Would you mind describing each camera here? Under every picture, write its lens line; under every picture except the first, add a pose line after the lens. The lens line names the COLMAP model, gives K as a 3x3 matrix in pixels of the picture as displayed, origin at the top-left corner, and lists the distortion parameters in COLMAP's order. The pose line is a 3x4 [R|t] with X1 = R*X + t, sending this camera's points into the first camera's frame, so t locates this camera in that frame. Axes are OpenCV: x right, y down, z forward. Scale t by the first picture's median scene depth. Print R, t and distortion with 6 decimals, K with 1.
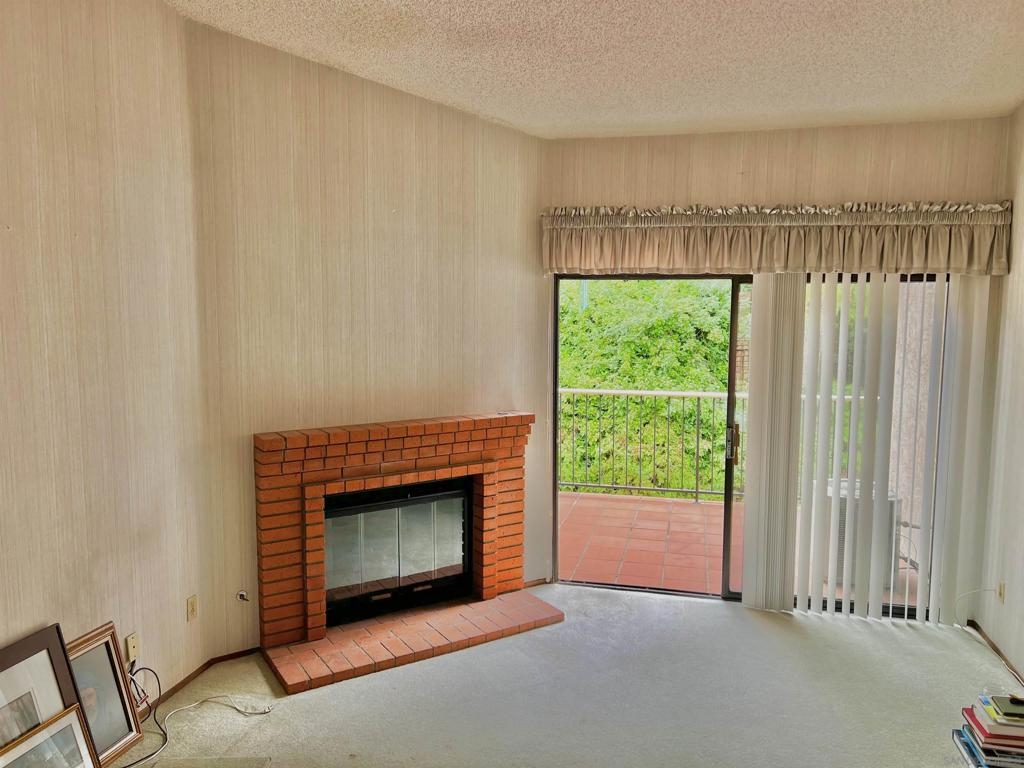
lens RADIAL K [[750.7, 0, 512.0], [0, 750.7, 384.0], [0, 0, 1]] dist [0.038634, -0.063010]
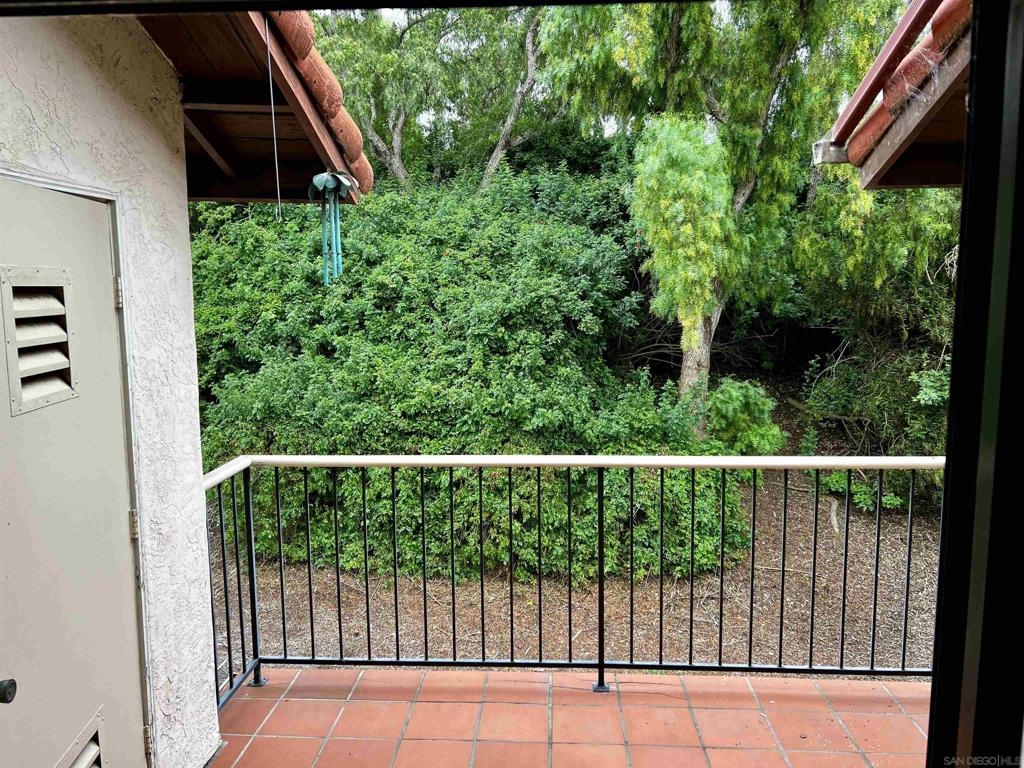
lens RADIAL K [[750.7, 0, 512.0], [0, 750.7, 384.0], [0, 0, 1]] dist [0.038634, -0.063010]
pose [[0.982986, -0.034051, 0.180496, 0.046102], [0.029761, 0.999208, 0.026422, -0.025094], [-0.181253, -0.020600, 0.983221, 0.232568]]
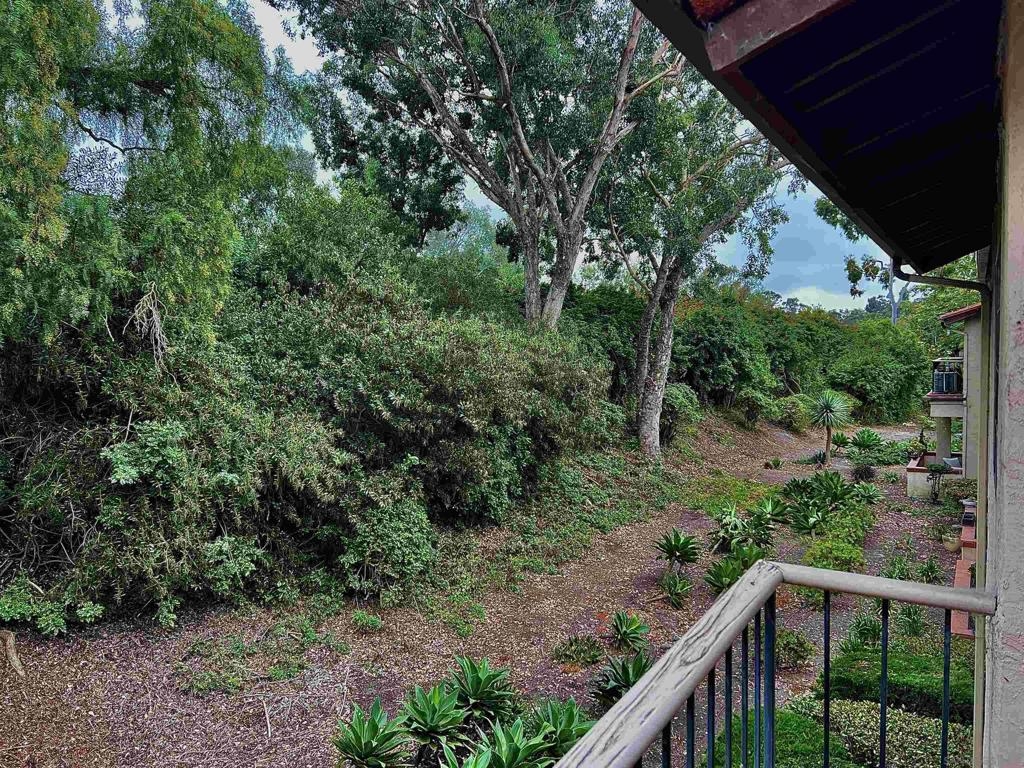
lens RADIAL K [[750.7, 0, 512.0], [0, 750.7, 384.0], [0, 0, 1]] dist [0.038634, -0.063010]
pose [[0.258802, -0.050608, 0.964604, 0.069951], [0.110935, 0.993576, 0.022364, -0.033475], [-0.959539, 0.101221, 0.262754, 0.415944]]
